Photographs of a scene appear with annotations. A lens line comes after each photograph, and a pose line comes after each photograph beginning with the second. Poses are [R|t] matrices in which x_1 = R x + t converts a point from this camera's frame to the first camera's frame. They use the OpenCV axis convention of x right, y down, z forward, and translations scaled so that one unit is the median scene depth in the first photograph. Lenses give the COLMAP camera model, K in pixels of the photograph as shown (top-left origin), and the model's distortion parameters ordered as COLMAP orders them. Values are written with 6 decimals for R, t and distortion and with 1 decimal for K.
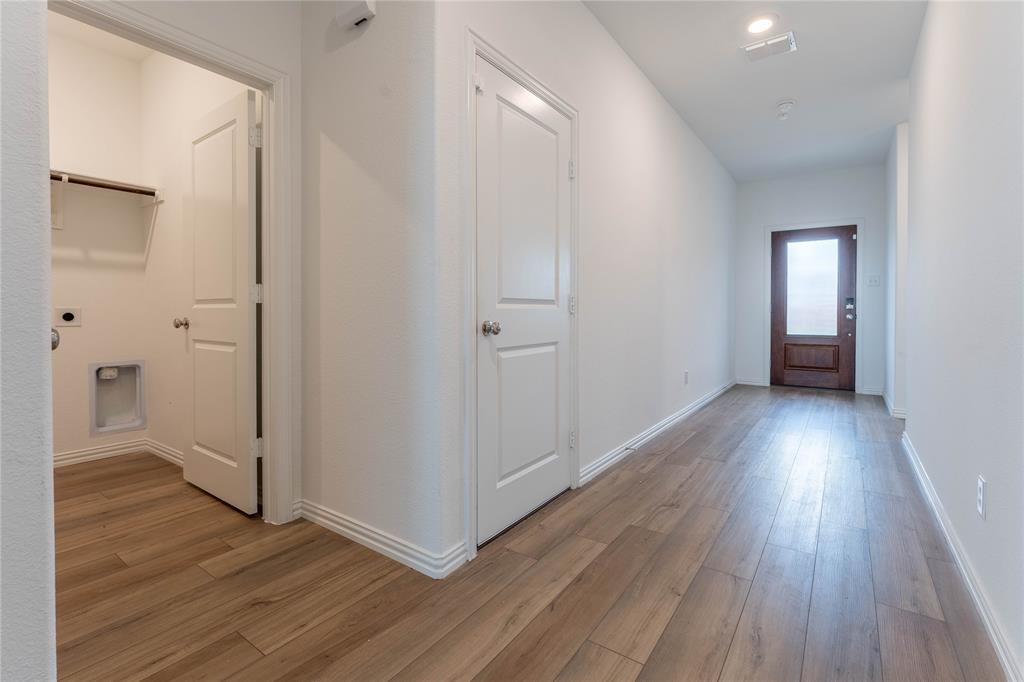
lens RADIAL K [[472.4, 0, 504.8], [0, 472.4, 317.4], [0, 0, 1]] dist [-0.002880, 0.001446]
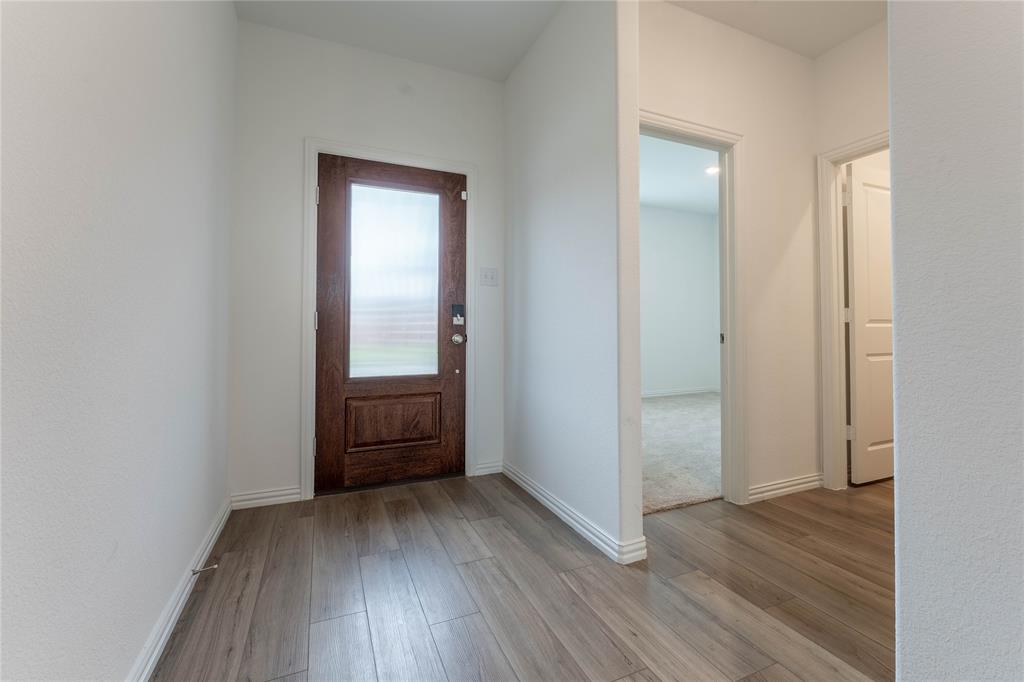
lens RADIAL K [[421.0, 0, 509.9], [0, 421.0, 319.1], [0, 0, 1]] dist [0.002723, 0.000019]
pose [[0.503132, 0.014100, 0.864095, 0.329748], [0.011312, 0.999674, -0.022899, -0.012138], [-0.864136, 0.021296, 0.502808, 0.683731]]
